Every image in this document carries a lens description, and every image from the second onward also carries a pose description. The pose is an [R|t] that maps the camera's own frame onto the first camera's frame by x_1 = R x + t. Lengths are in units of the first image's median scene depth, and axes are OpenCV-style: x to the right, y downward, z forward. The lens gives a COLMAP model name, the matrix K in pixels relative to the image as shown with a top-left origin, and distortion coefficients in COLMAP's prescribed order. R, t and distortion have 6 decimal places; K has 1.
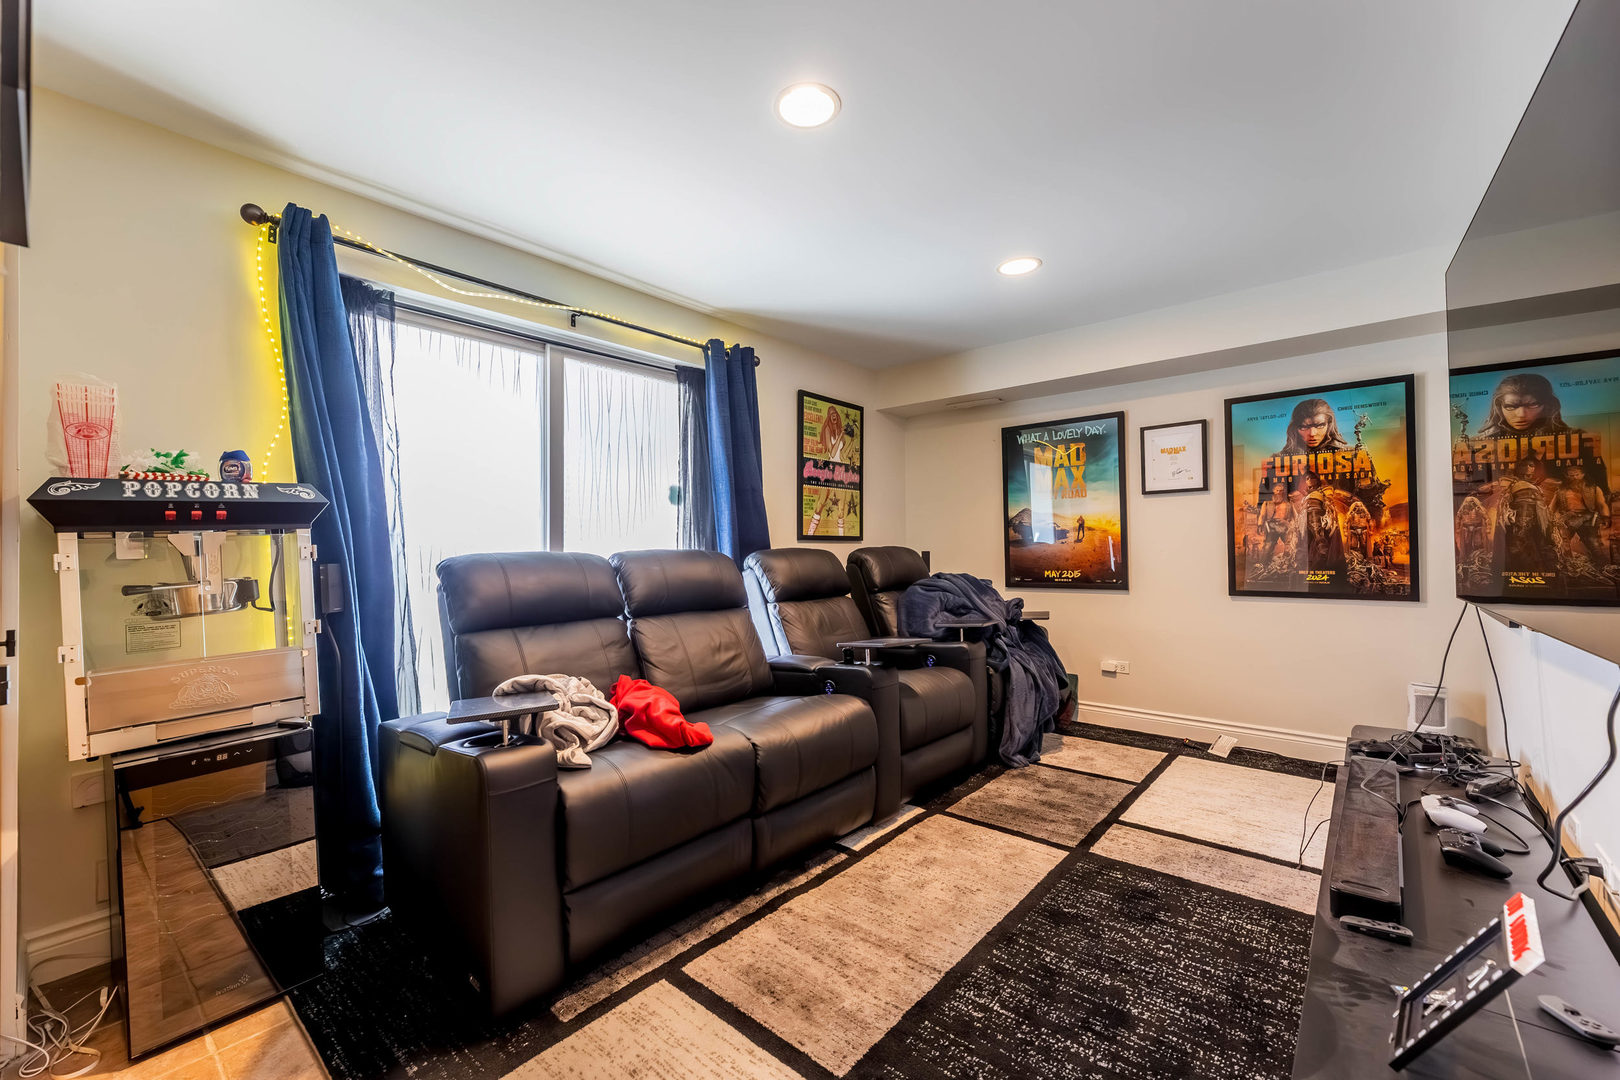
lens RADIAL K [[646.8, 0, 802.8], [0, 646.8, 536.9], [0, 0, 1]] dist [-0.001296, -0.000117]
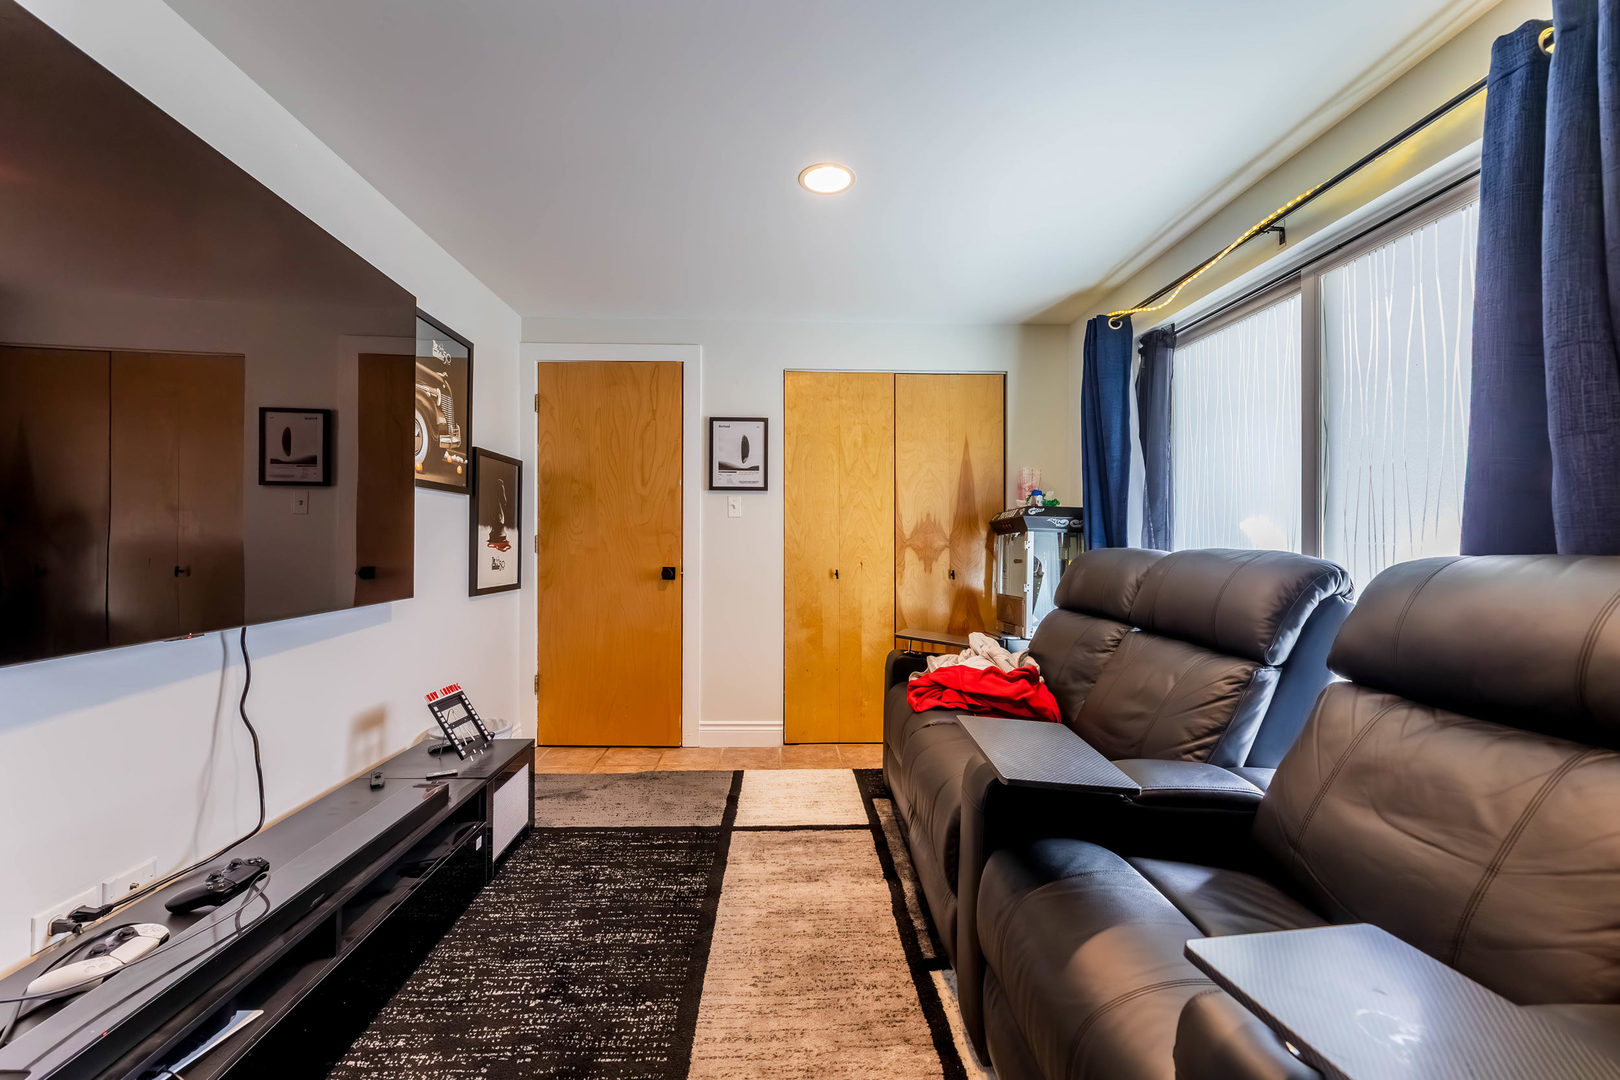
lens RADIAL K [[646.8, 0, 802.8], [0, 646.8, 536.9], [0, 0, 1]] dist [-0.001296, -0.000117]
pose [[-0.723474, 0.009169, -0.690291, 0.854891], [0.015238, 0.999880, -0.002690, 0.001499], [0.690183, -0.012465, -0.723527, 1.799007]]
